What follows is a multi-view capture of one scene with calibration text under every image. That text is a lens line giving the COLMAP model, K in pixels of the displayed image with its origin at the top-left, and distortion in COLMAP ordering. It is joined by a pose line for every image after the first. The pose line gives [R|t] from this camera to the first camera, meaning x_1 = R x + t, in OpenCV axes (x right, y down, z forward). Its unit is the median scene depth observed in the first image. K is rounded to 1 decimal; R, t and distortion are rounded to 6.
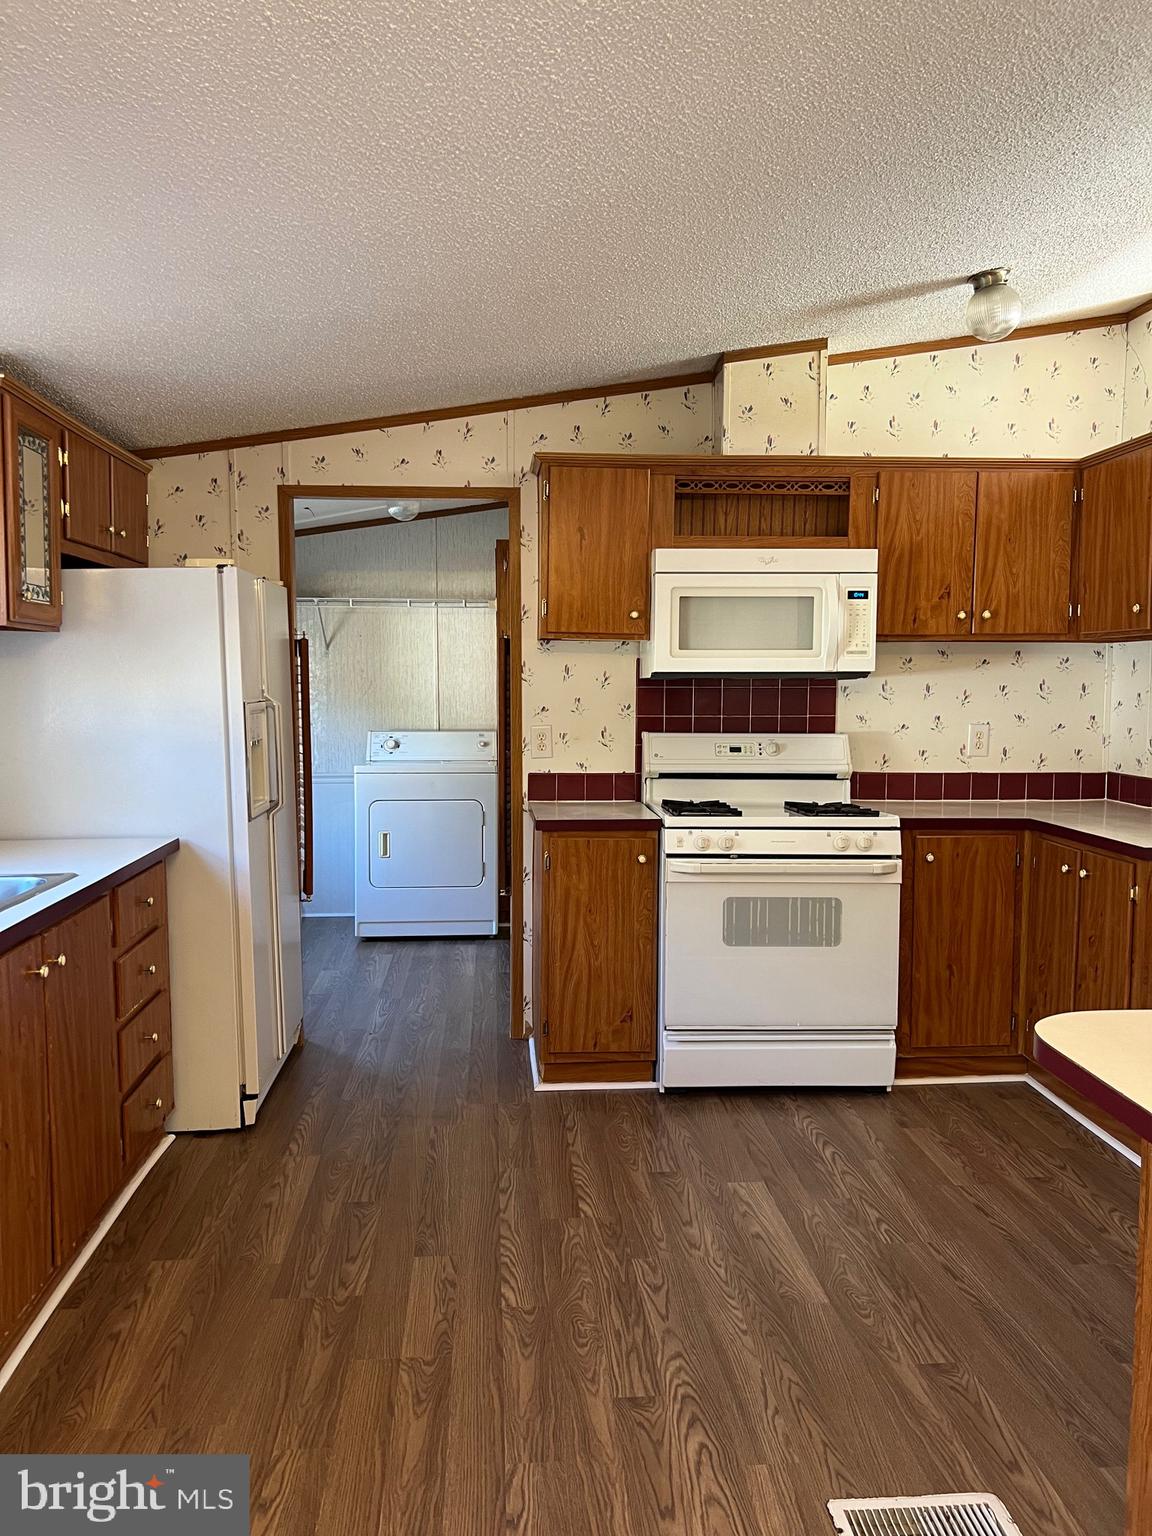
lens RADIAL K [[1147.2, 0, 576.4], [0, 1147.2, 769.2], [0, 0, 1]] dist [0.025382, -0.031981]
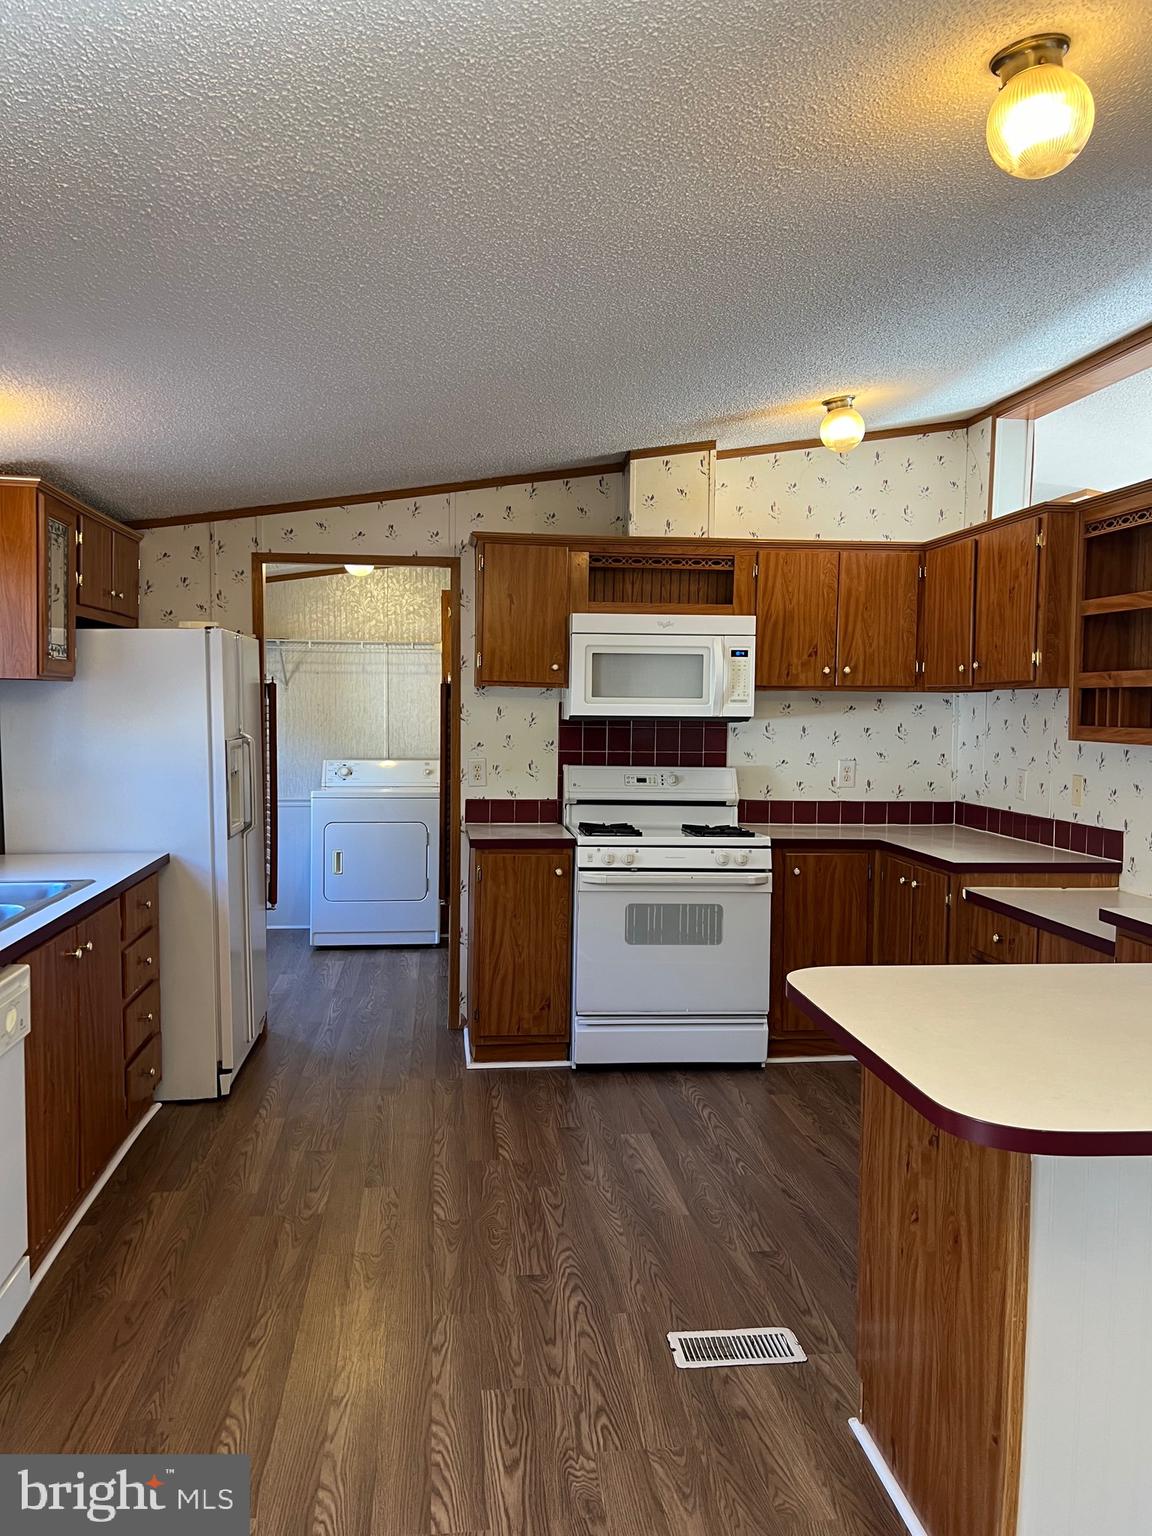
lens RADIAL K [[1147.2, 0, 575.7], [0, 1147.2, 761.4], [0, 0, 1]] dist [0.025382, -0.031981]
pose [[0.999043, 0.007065, 0.043163, 0.022843], [-0.005892, 0.999612, -0.027231, -0.004804], [-0.043339, 0.026951, 0.998697, -0.199481]]
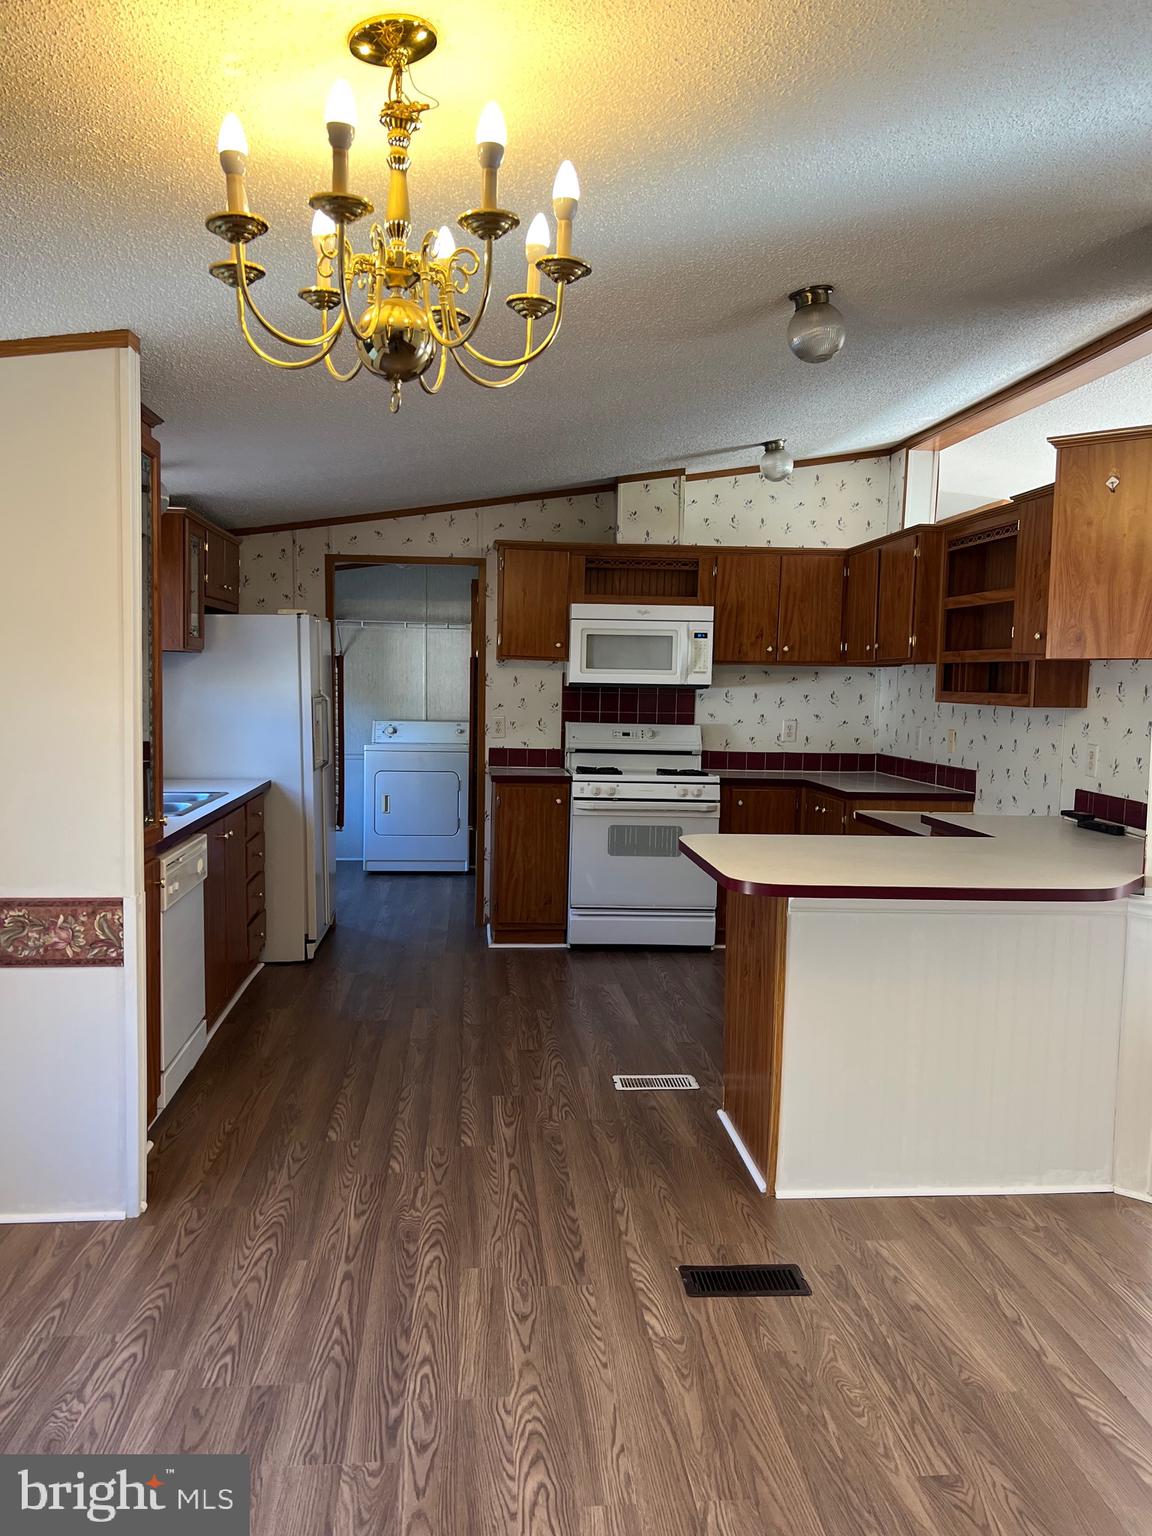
lens RADIAL K [[1147.2, 0, 574.8], [0, 1147.2, 779.5], [0, 0, 1]] dist [0.025382, -0.031981]
pose [[0.999736, 0.015642, 0.016815, 0.052957], [-0.015790, 0.999837, 0.008745, 0.034795], [-0.016676, -0.009008, 0.999820, -0.581355]]
